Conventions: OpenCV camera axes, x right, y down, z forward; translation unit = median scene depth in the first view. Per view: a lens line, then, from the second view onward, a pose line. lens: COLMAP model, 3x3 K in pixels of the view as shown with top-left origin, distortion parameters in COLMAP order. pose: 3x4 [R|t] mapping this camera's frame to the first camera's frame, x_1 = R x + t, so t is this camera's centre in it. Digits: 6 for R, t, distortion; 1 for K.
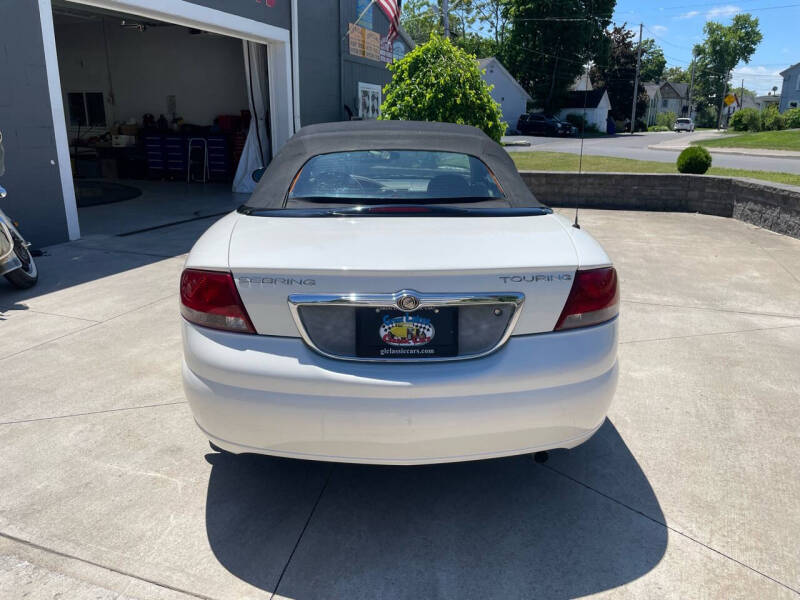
lens RADIAL K [[606.0, 0, 400.0], [0, 606.0, 300.0], [0, 0, 1]] dist [0.101906, -0.153323]
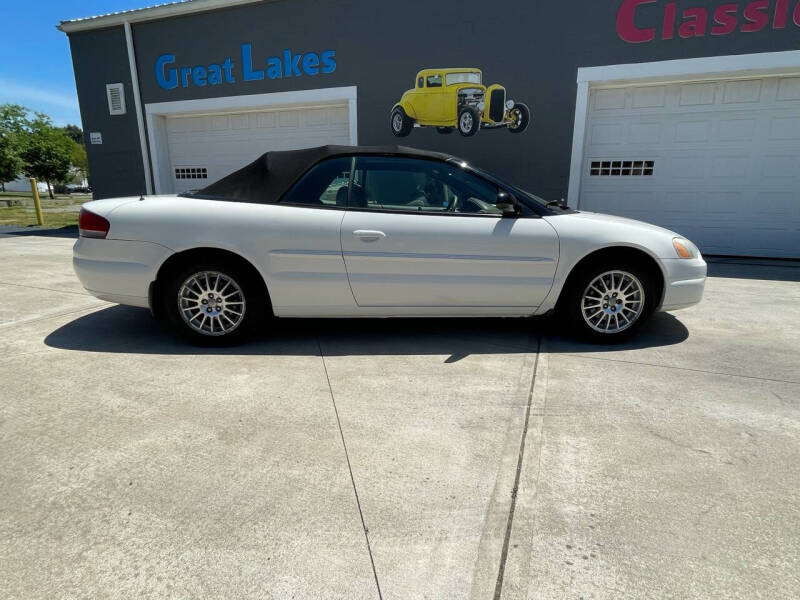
lens RADIAL K [[433.2, 0, 402.8], [0, 433.2, 300.3], [0, 0, 1]] dist [-0.000619, -0.000630]
pose [[-0.007412, 0.235028, -0.971960, 0.421080], [-0.281870, 0.932082, 0.227534, -0.093589], [0.959424, 0.275652, 0.059339, 0.473529]]
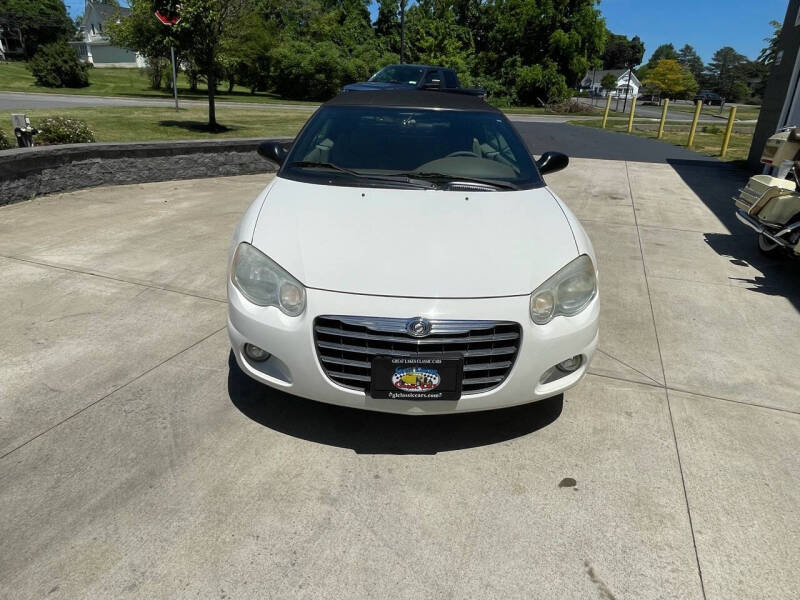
lens RADIAL K [[506.3, 0, 400.0], [0, 506.3, 300.0], [0, 0, 1]] dist [-0.003080, -0.001814]
pose [[-0.998606, -0.049417, 0.018553, -0.015946], [-0.027496, 0.787017, 0.616318, -0.258532], [-0.045058, 0.614949, -0.787278, 0.904858]]
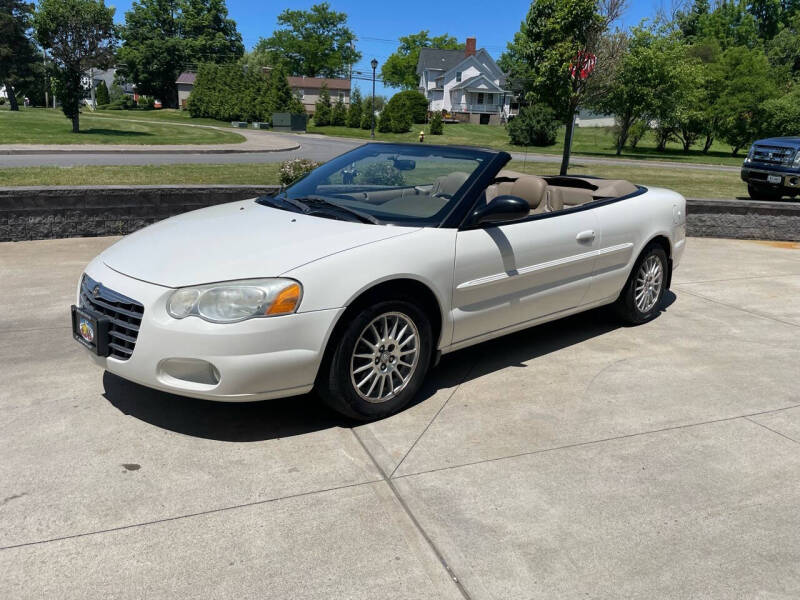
lens RADIAL K [[606.0, 0, 400.0], [0, 606.0, 300.0], [0, 0, 1]] dist [0.101906, -0.153323]
pose [[-0.660483, -0.224648, 0.716447, -0.349683], [0.163422, 0.888306, 0.429192, -0.229246], [-0.732841, 0.400556, -0.549999, 0.811745]]
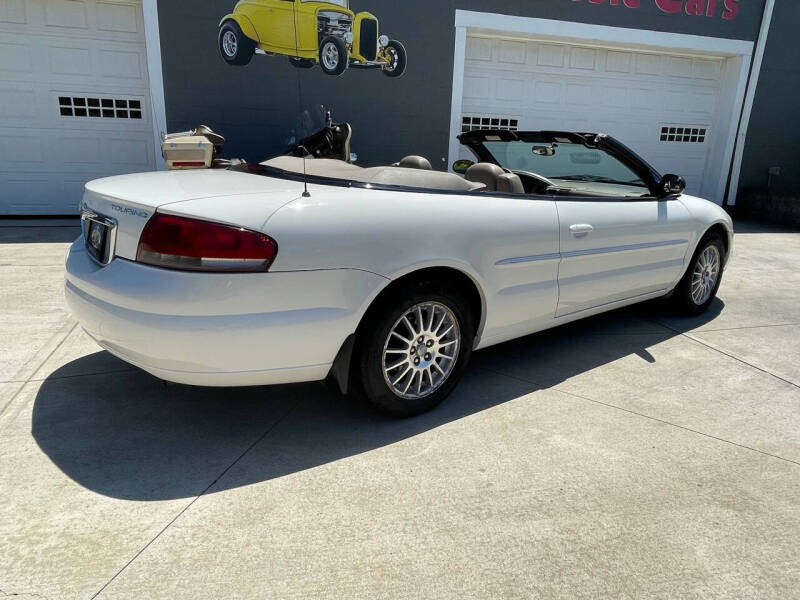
lens RADIAL K [[542.3, 0, 402.8], [0, 542.3, 301.5], [0, 0, 1]] dist [0.000064, -0.001209]
pose [[0.583819, 0.246448, -0.773575, 0.298046], [-0.254935, 0.960271, 0.113526, -0.026045], [0.770820, 0.130933, 0.623452, 0.169806]]
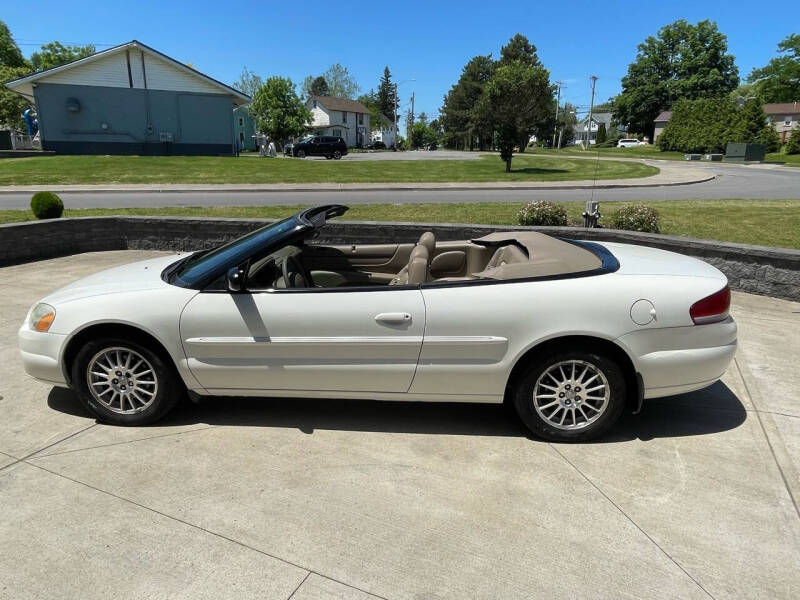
lens RADIAL K [[522.0, 0, 398.2], [0, 522.0, 301.1], [0, 0, 1]] dist [-0.000572, -0.000252]
pose [[0.090858, -0.271078, 0.958260, -0.436771], [0.270199, 0.932855, 0.238272, -0.148493], [-0.958508, 0.237272, 0.158002, 0.386048]]
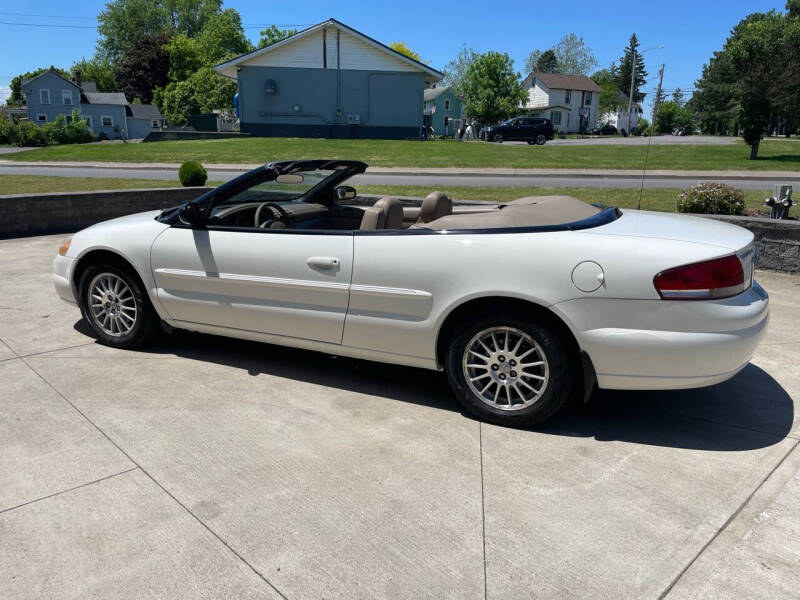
lens RADIAL K [[604.8, 0, 400.0], [0, 604.8, 300.0], [0, 0, 1]] dist [0.081281, -0.108797]
pose [[0.442731, -0.223872, 0.868257, -0.430000], [0.238462, 0.962855, 0.126670, -0.070538], [-0.864364, 0.150965, 0.479671, 0.220400]]
